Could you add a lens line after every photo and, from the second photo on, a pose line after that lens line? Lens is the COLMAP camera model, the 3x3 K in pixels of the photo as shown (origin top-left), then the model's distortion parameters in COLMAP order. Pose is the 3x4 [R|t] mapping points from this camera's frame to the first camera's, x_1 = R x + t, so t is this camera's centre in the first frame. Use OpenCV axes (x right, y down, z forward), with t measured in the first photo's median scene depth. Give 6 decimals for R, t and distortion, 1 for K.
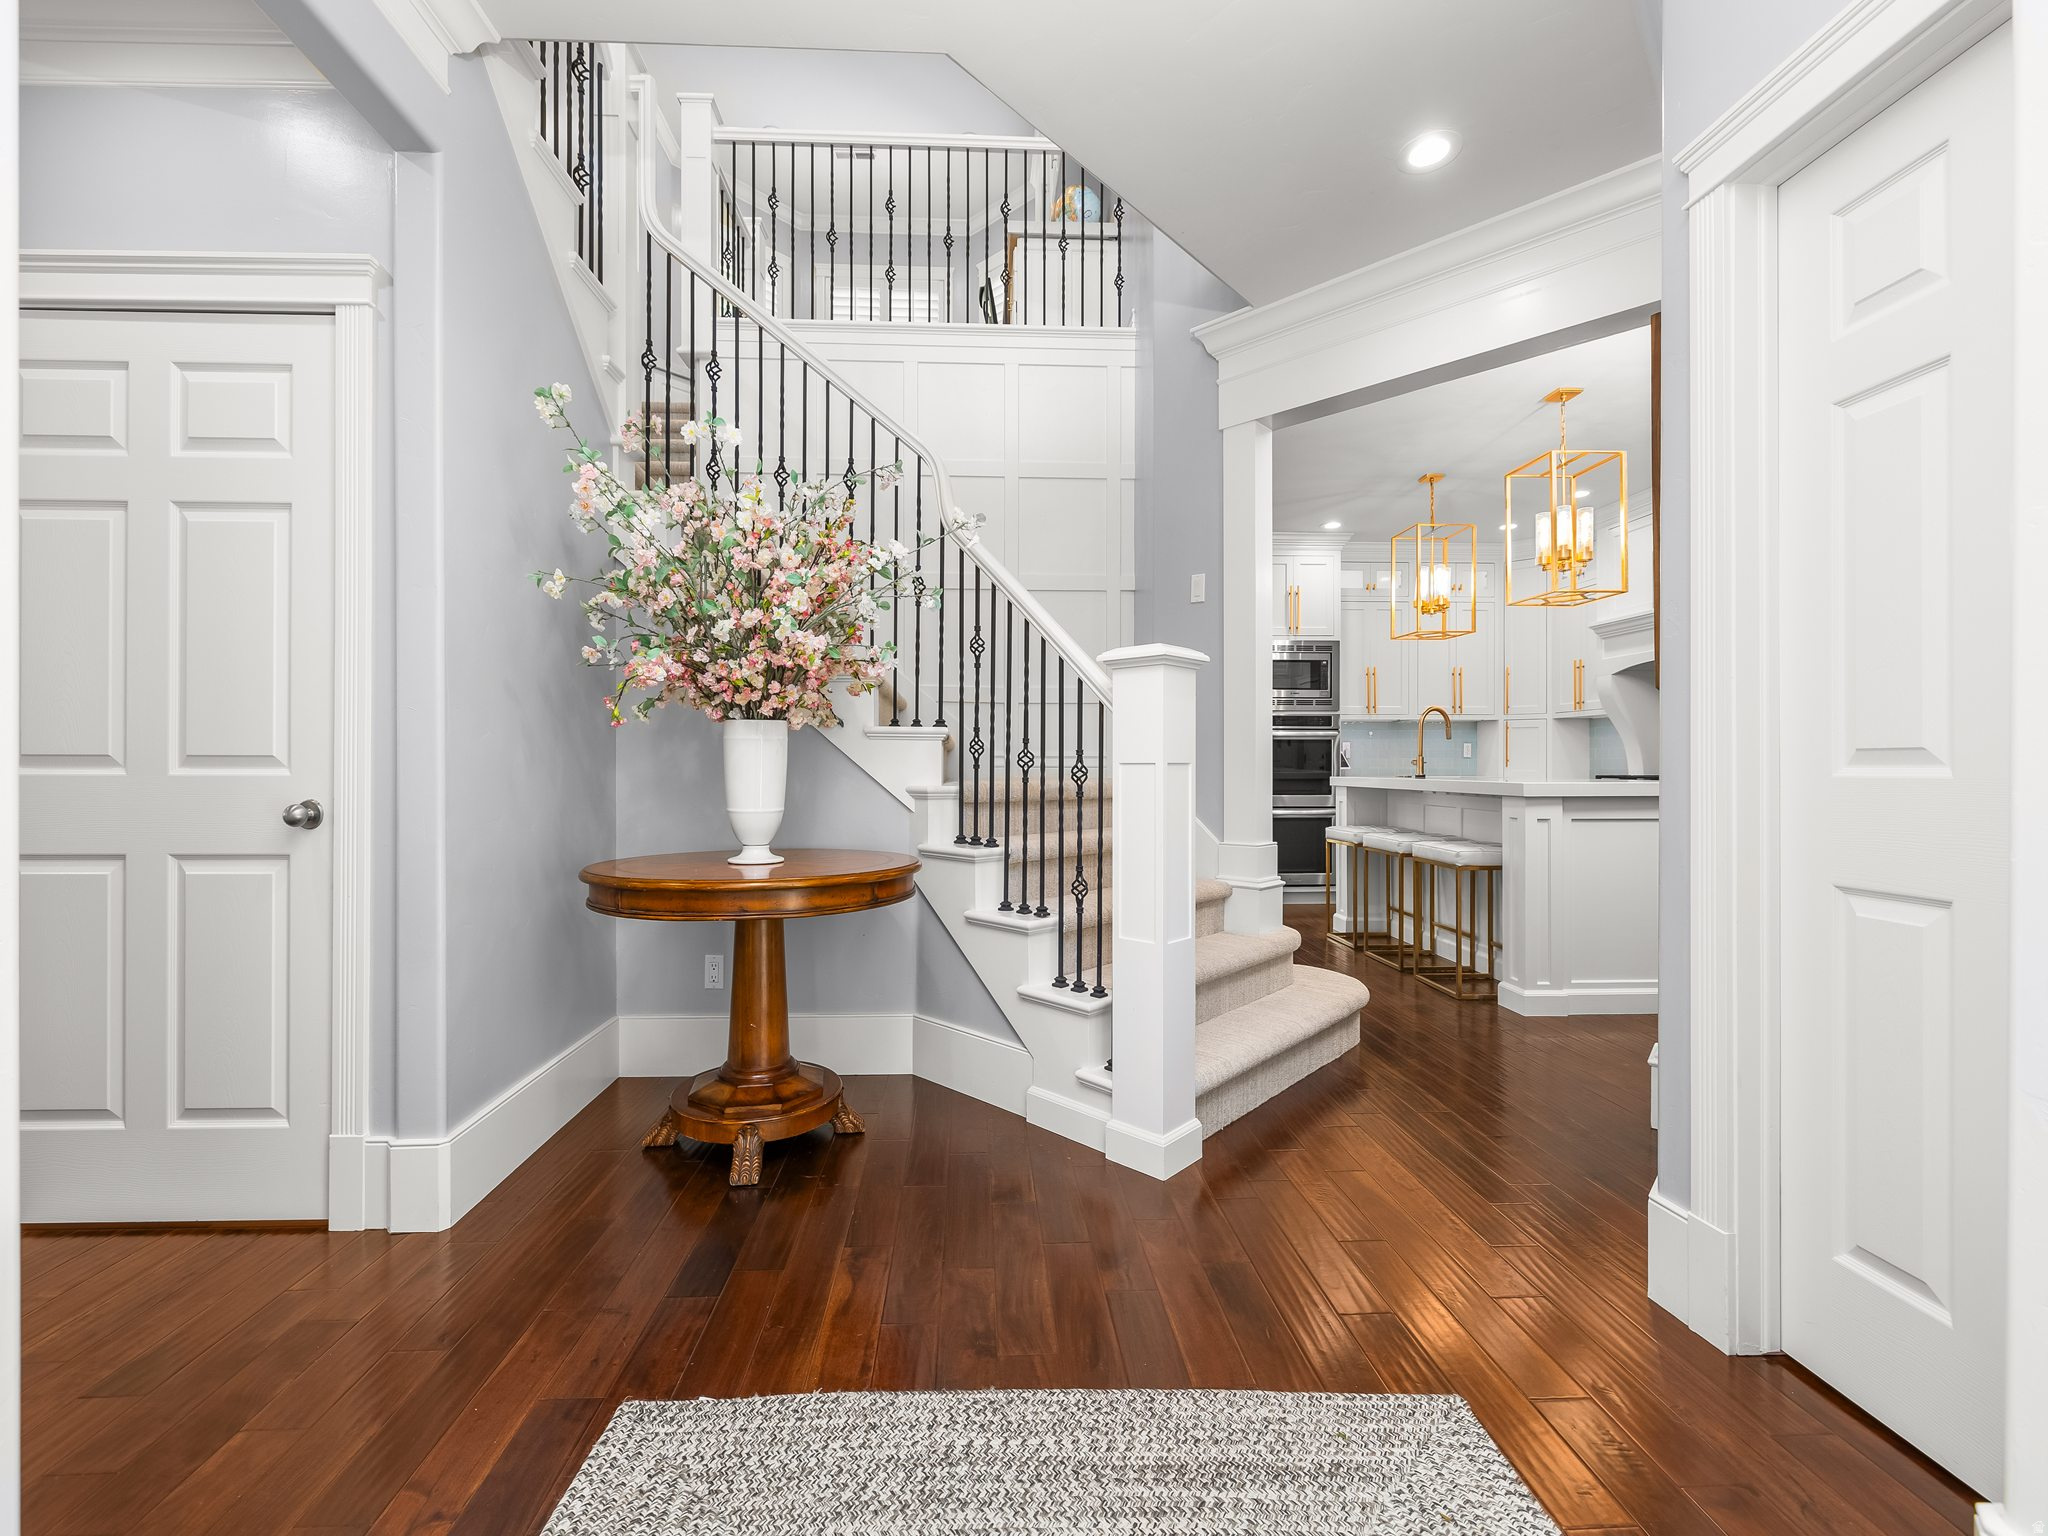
lens RADIAL K [[858.3, 0, 1012.4], [0, 858.3, 769.5], [0, 0, 1]] dist [0.000825, 0.000088]
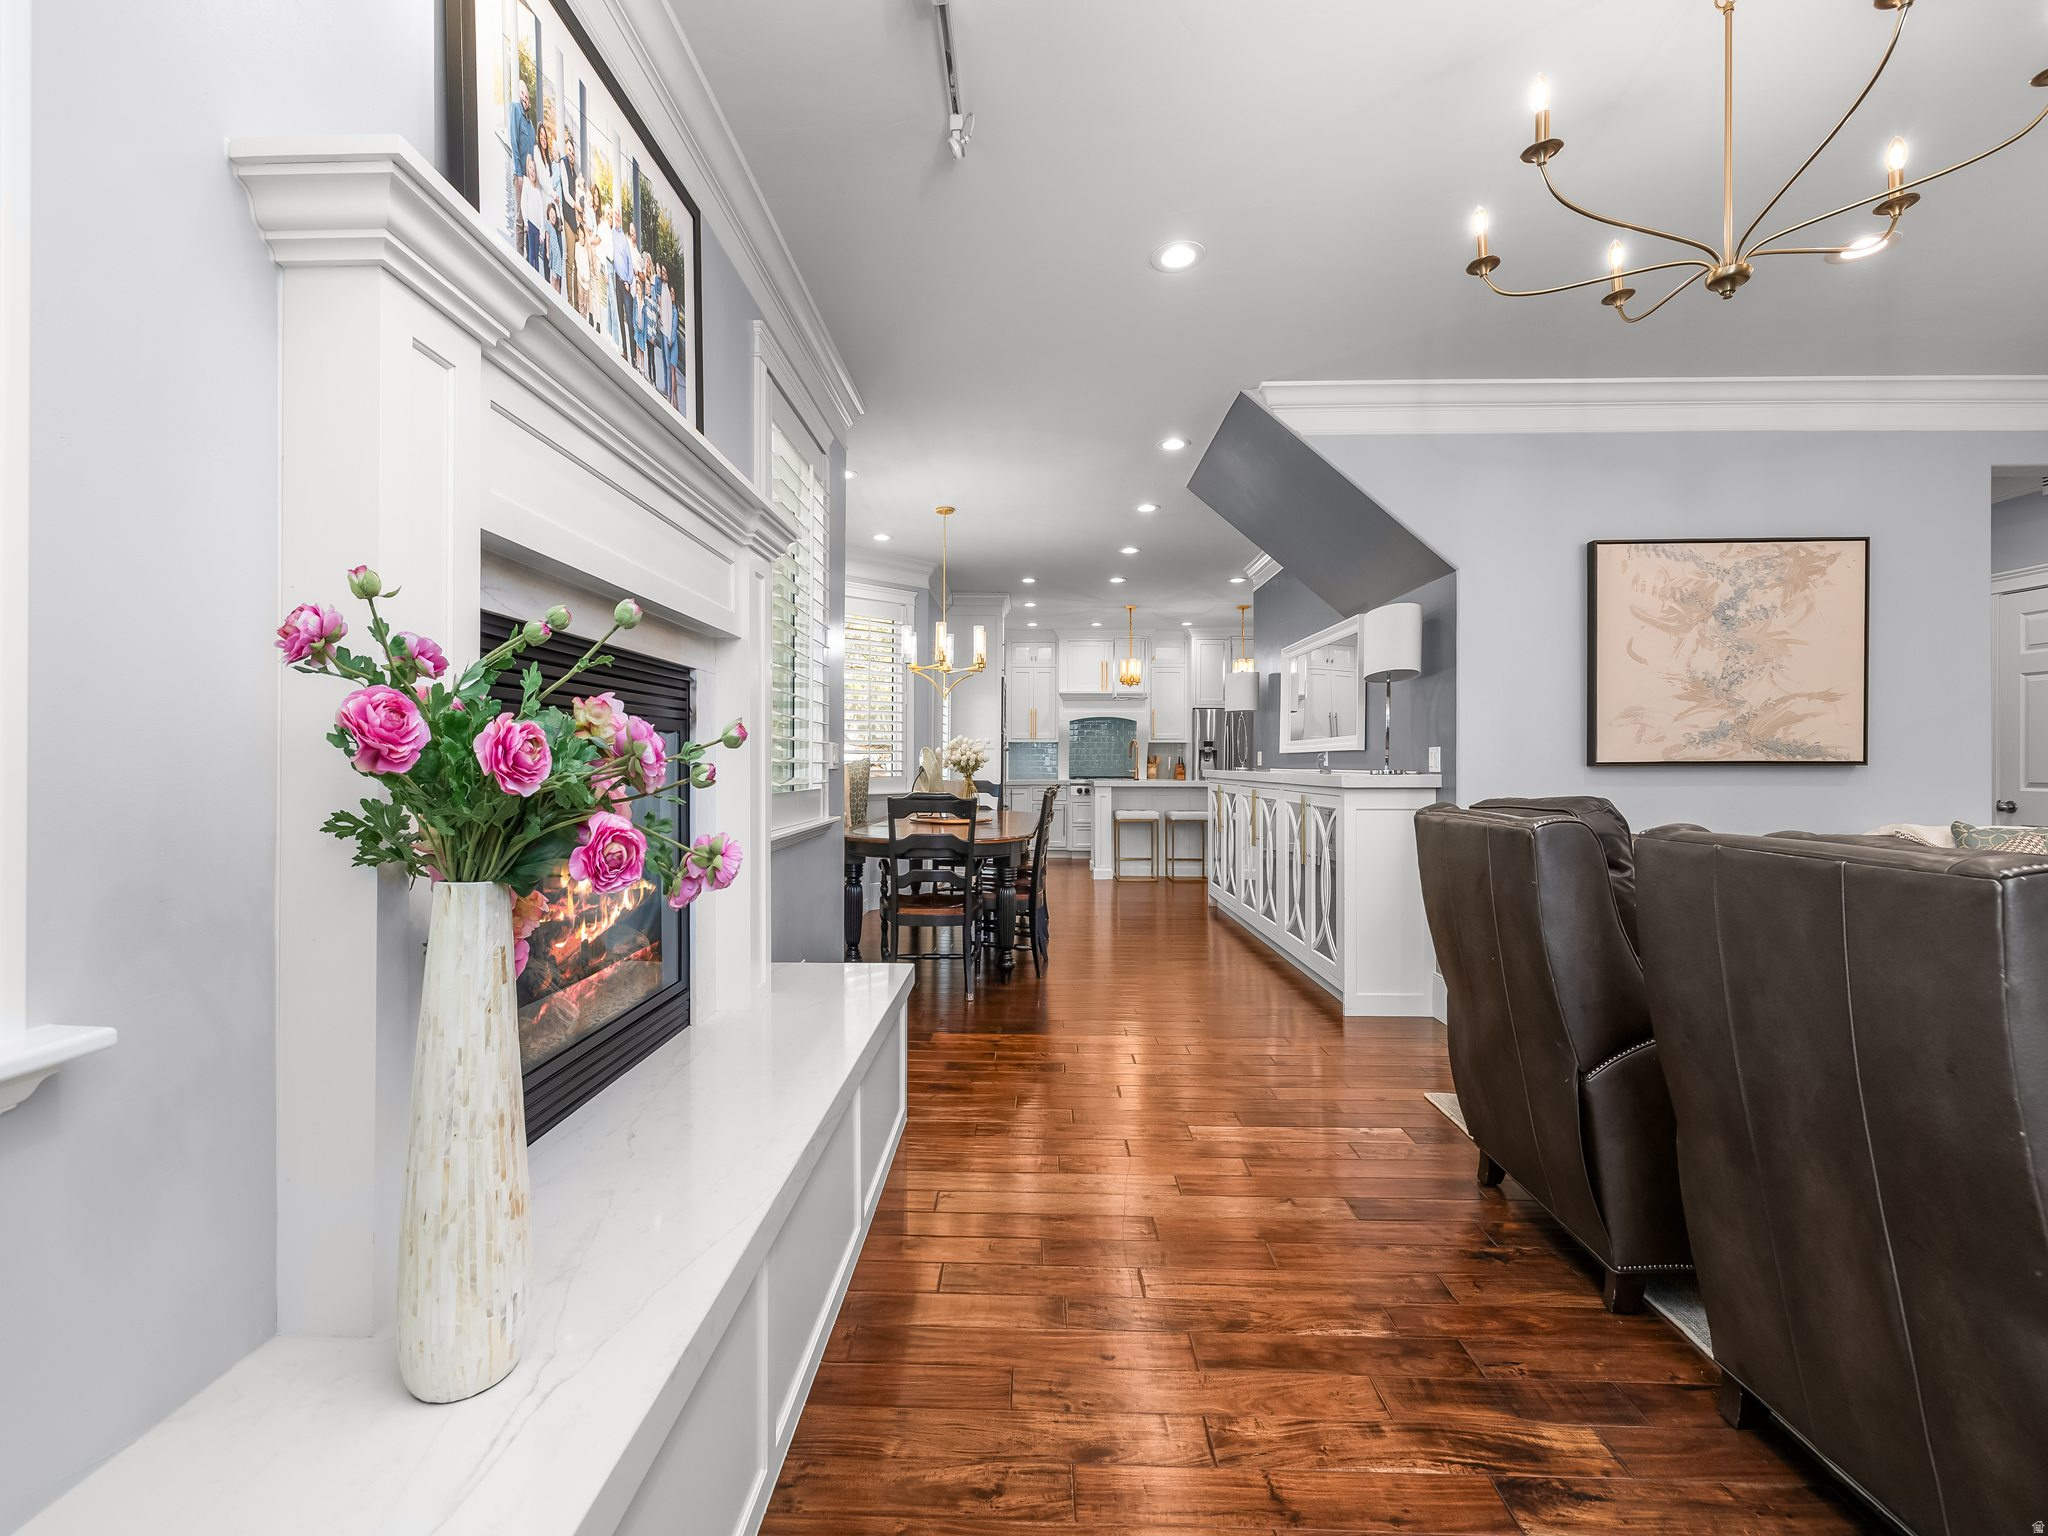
lens RADIAL K [[867.6, 0, 1015.4], [0, 867.6, 766.6], [0, 0, 1]] dist [-0.001531, -0.000117]
pose [[0.036401, -0.005292, 0.999323, -1.038213], [0.002599, 0.999983, 0.005201, -0.021824], [-0.999334, 0.002408, 0.036414, 0.948013]]
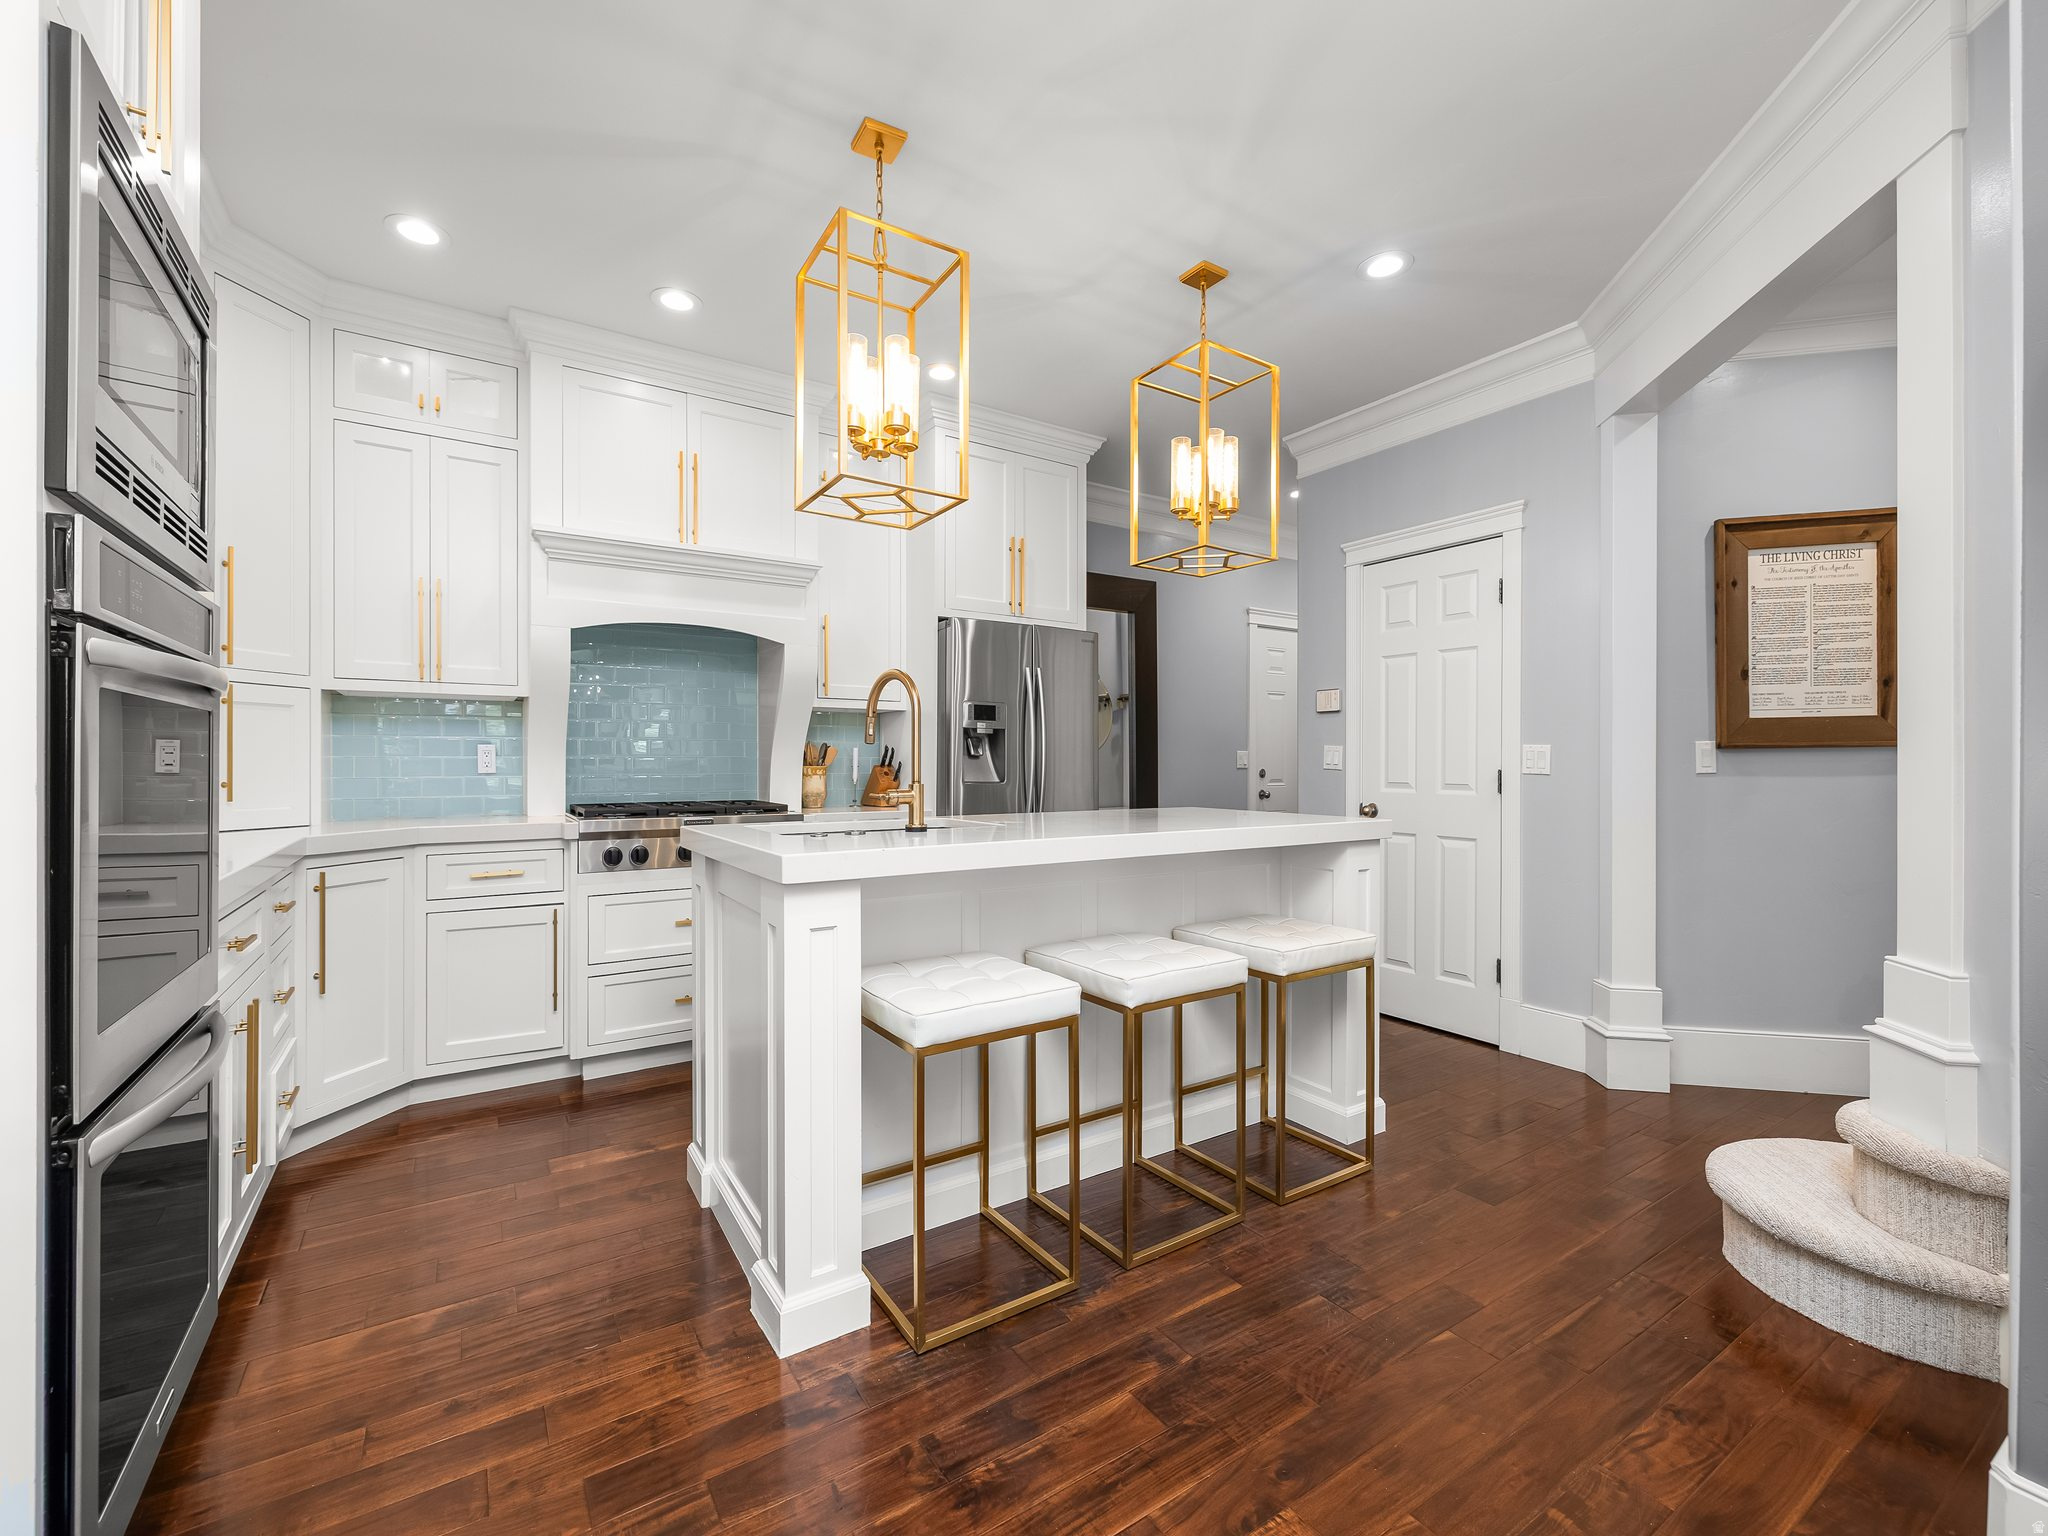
lens RADIAL K [[867.6, 0, 1015.4], [0, 867.6, 766.6], [0, 0, 1]] dist [-0.001531, -0.000117]
pose [[-0.528590, -0.000040, 0.848877, 0.060374], [0.004365, 0.999987, 0.002765, -0.018383], [-0.848866, 0.005167, -0.528583, 0.952173]]
